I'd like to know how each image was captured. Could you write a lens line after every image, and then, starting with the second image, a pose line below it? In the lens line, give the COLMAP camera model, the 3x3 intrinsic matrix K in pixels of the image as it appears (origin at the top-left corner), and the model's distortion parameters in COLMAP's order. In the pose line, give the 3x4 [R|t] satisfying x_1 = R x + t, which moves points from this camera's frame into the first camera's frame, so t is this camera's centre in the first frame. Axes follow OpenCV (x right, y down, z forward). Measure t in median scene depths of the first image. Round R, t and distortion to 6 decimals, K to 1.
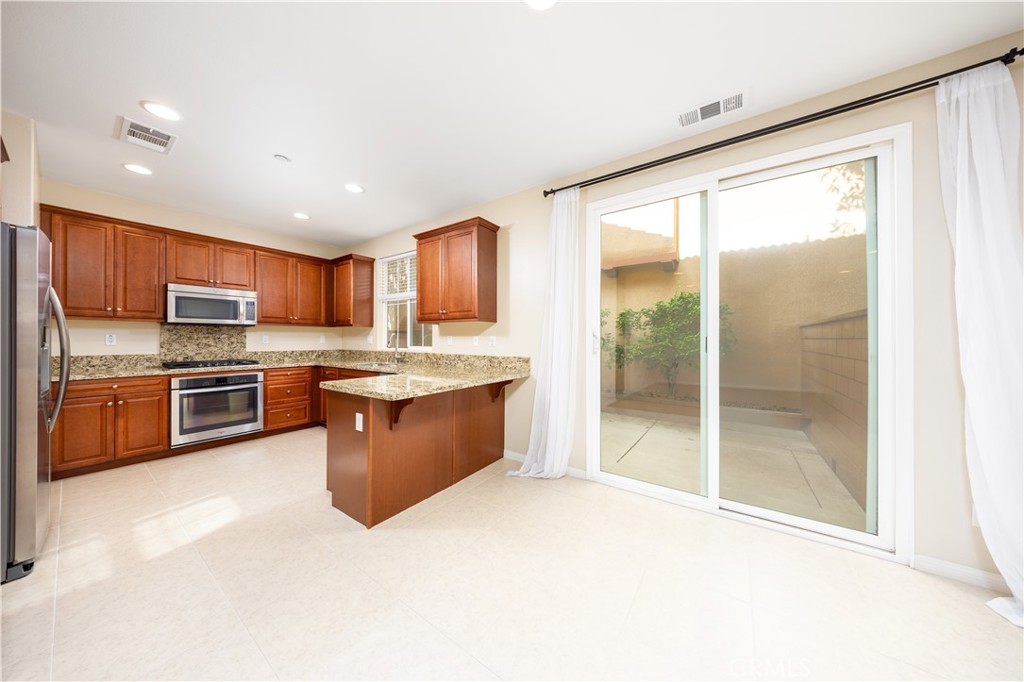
lens RADIAL K [[299.5, 0, 505.8], [0, 299.5, 340.7], [0, 0, 1]] dist [-0.003596, 0.000459]
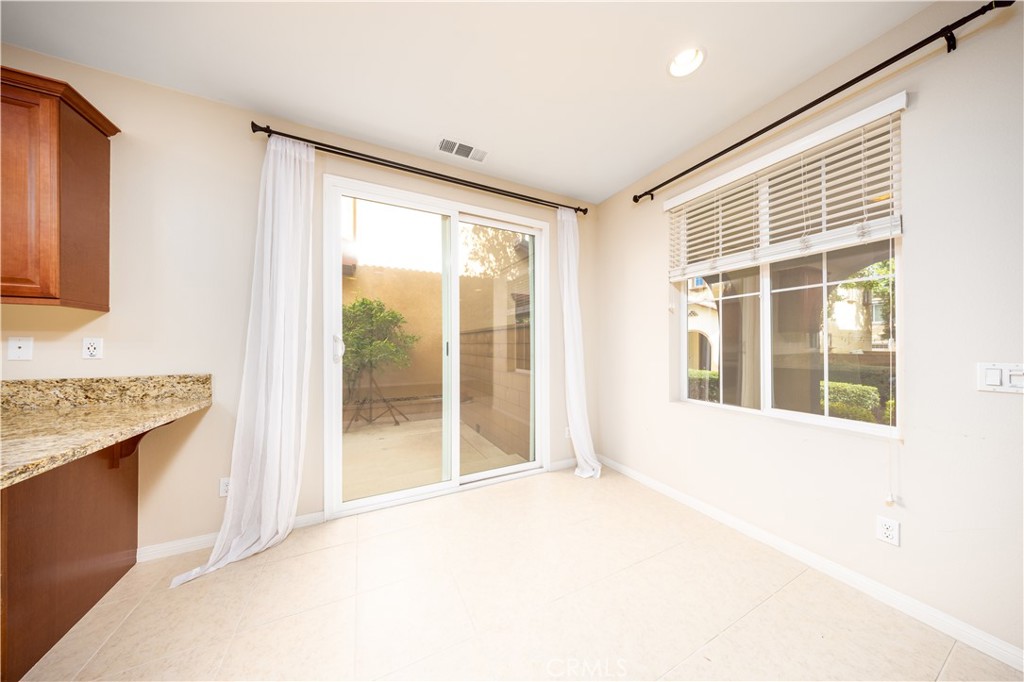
lens RADIAL K [[299.5, 0, 517.3], [0, 299.5, 347.0], [0, 0, 1]] dist [-0.003596, 0.000459]
pose [[0.481953, -0.008919, 0.876152, -0.142891], [0.004669, 0.999960, 0.007611, -0.001687], [-0.876184, 0.000423, 0.481976, 0.137997]]
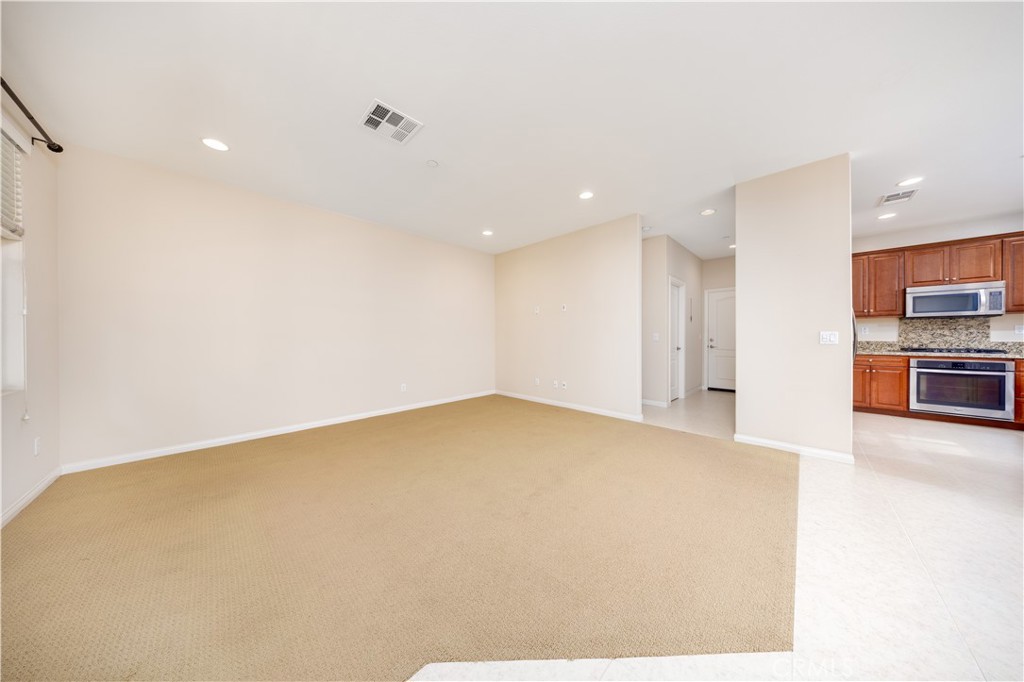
lens RADIAL K [[299.5, 0, 515.9], [0, 299.5, 336.9], [0, 0, 1]] dist [-0.003596, 0.000459]
pose [[-0.161292, -0.001372, -0.986906, 0.458983], [-0.002958, 0.999995, -0.000907, 0.032727], [0.986902, 0.002773, -0.161296, -0.502109]]
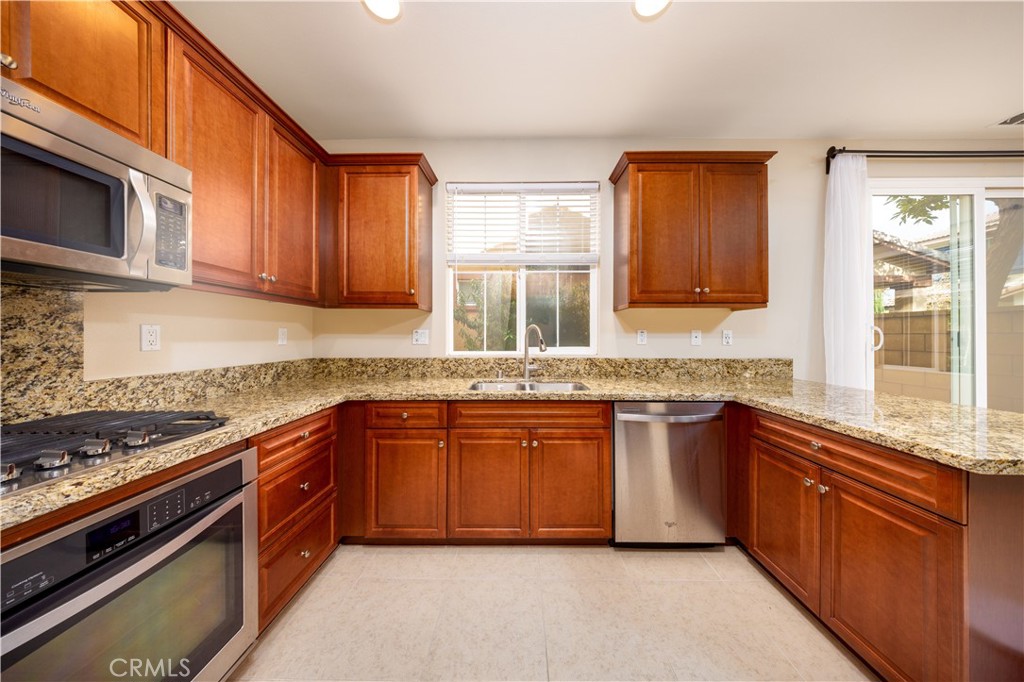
lens RADIAL K [[299.5, 0, 521.2], [0, 299.5, 338.5], [0, 0, 1]] dist [-0.003596, 0.000459]
pose [[0.830395, -0.006841, 0.557133, -0.866892], [0.004472, 0.999974, 0.005614, -0.003273], [-0.557157, -0.002170, 0.830405, 0.700952]]
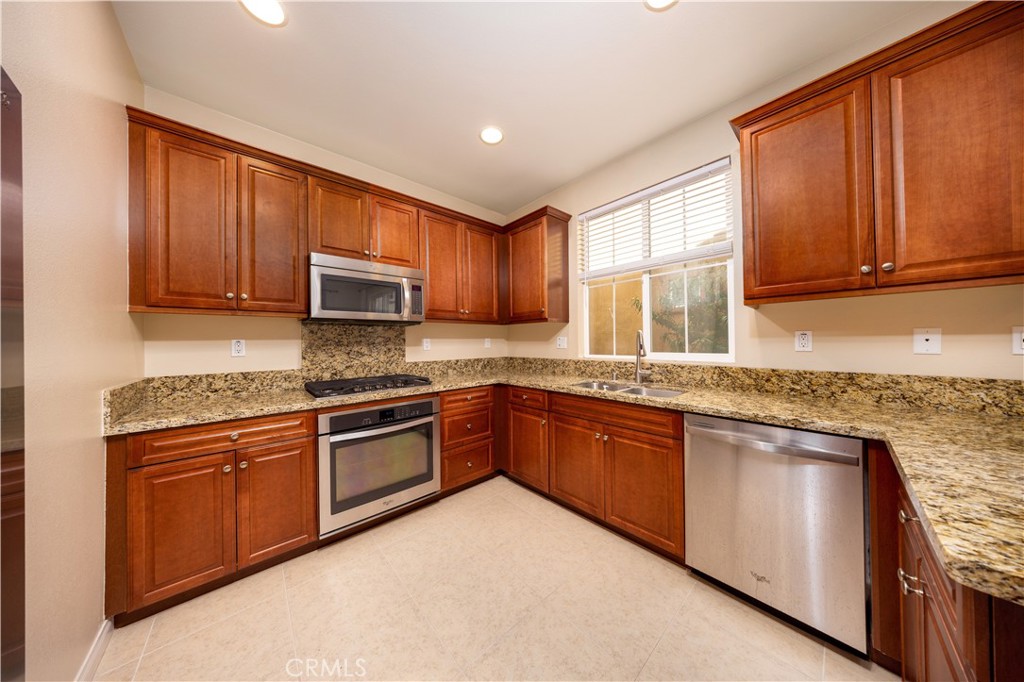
lens RADIAL K [[299.5, 0, 516.2], [0, 299.5, 342.6], [0, 0, 1]] dist [-0.003596, 0.000459]
pose [[0.971545, -0.013813, -0.236453, -0.585340], [0.013900, 0.999903, -0.001301, -0.004891], [0.236448, -0.002023, 0.971642, 0.507617]]
